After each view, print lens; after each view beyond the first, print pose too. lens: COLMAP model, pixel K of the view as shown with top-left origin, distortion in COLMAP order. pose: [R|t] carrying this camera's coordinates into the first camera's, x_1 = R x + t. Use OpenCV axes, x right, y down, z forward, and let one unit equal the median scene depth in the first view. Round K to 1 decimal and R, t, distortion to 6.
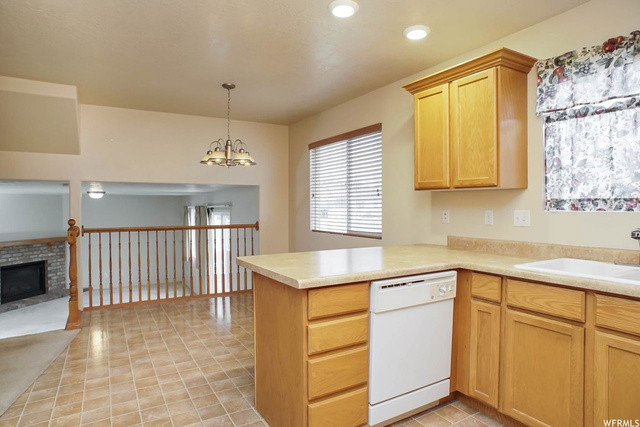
lens RADIAL K [[371.7, 0, 321.6], [0, 371.7, 211.1], [0, 0, 1]] dist [-0.087206, 0.057169]
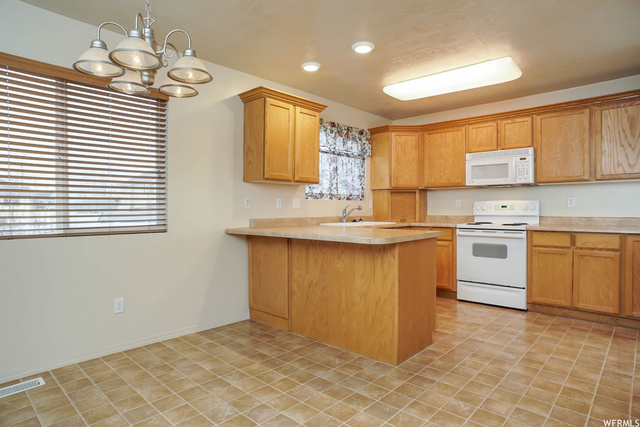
lens RADIAL K [[371.7, 0, 321.6], [0, 371.7, 211.1], [0, 0, 1]] dist [-0.087206, 0.057169]
pose [[-0.283240, -0.006813, 0.959025, -1.118110], [0.010911, 0.999887, 0.010326, 0.039941], [-0.958987, 0.013388, -0.283134, 1.398163]]
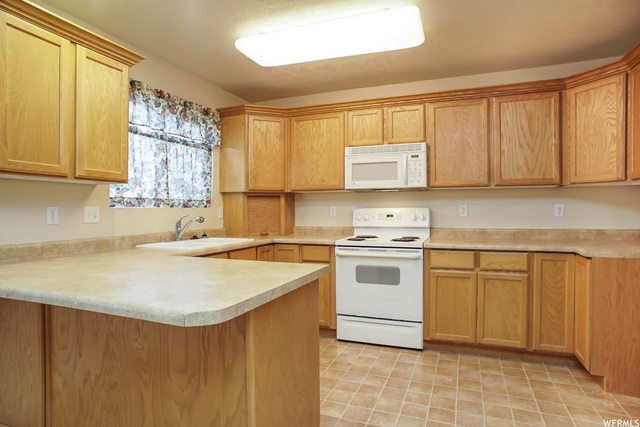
lens RADIAL K [[371.7, 0, 321.6], [0, 371.7, 211.1], [0, 0, 1]] dist [-0.087206, 0.057169]
pose [[-0.608217, -0.003356, 0.793764, -0.637515], [0.011290, 0.999853, 0.012878, 0.004718], [-0.793691, 0.016794, -0.608090, 1.125583]]
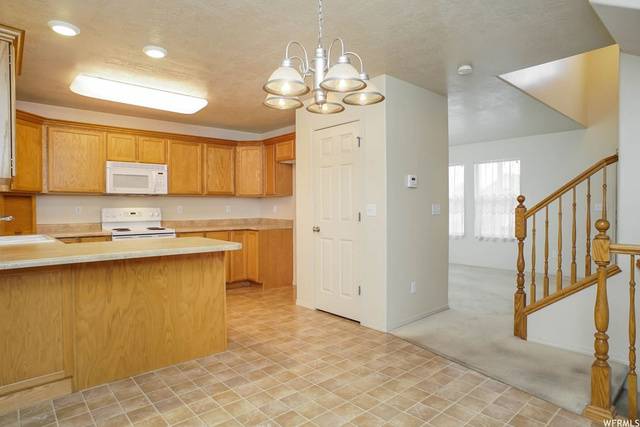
lens RADIAL K [[371.7, 0, 321.6], [0, 371.7, 211.1], [0, 0, 1]] dist [-0.087206, 0.057169]
pose [[-0.981286, 0.006254, -0.192456, -0.247764], [0.002736, 0.999824, 0.018536, -0.001939], [0.192538, 0.017663, -0.981131, 2.191169]]
